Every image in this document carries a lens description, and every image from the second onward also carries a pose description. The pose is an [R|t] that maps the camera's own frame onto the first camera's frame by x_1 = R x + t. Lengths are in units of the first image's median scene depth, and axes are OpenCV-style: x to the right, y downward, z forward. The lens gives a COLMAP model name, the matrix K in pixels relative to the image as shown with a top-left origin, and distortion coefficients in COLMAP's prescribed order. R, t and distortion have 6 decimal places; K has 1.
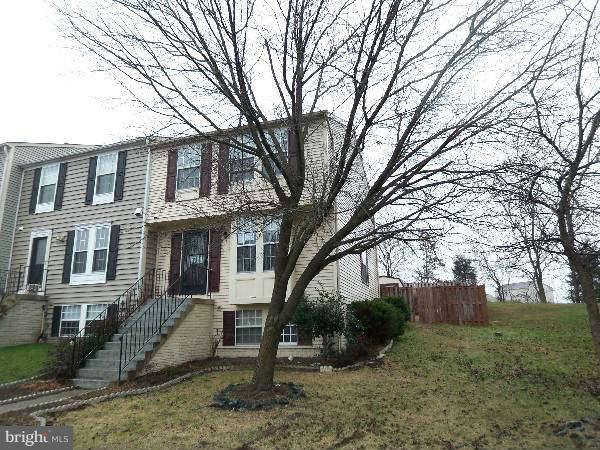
lens RADIAL K [[407.9, 0, 298.2], [0, 407.9, 228.2], [0, 0, 1]] dist [0.001888, -0.057494]
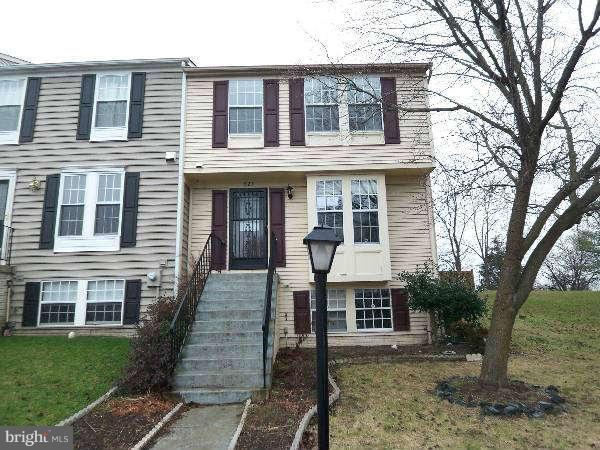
lens RADIAL K [[407.9, 0, 298.2], [0, 407.9, 228.2], [0, 0, 1]] dist [0.001888, -0.057494]
pose [[0.946906, 0.060539, 0.315759, -0.396107], [-0.070827, 0.997263, 0.021197, 0.056693], [-0.313612, -0.042436, 0.948603, 0.219827]]
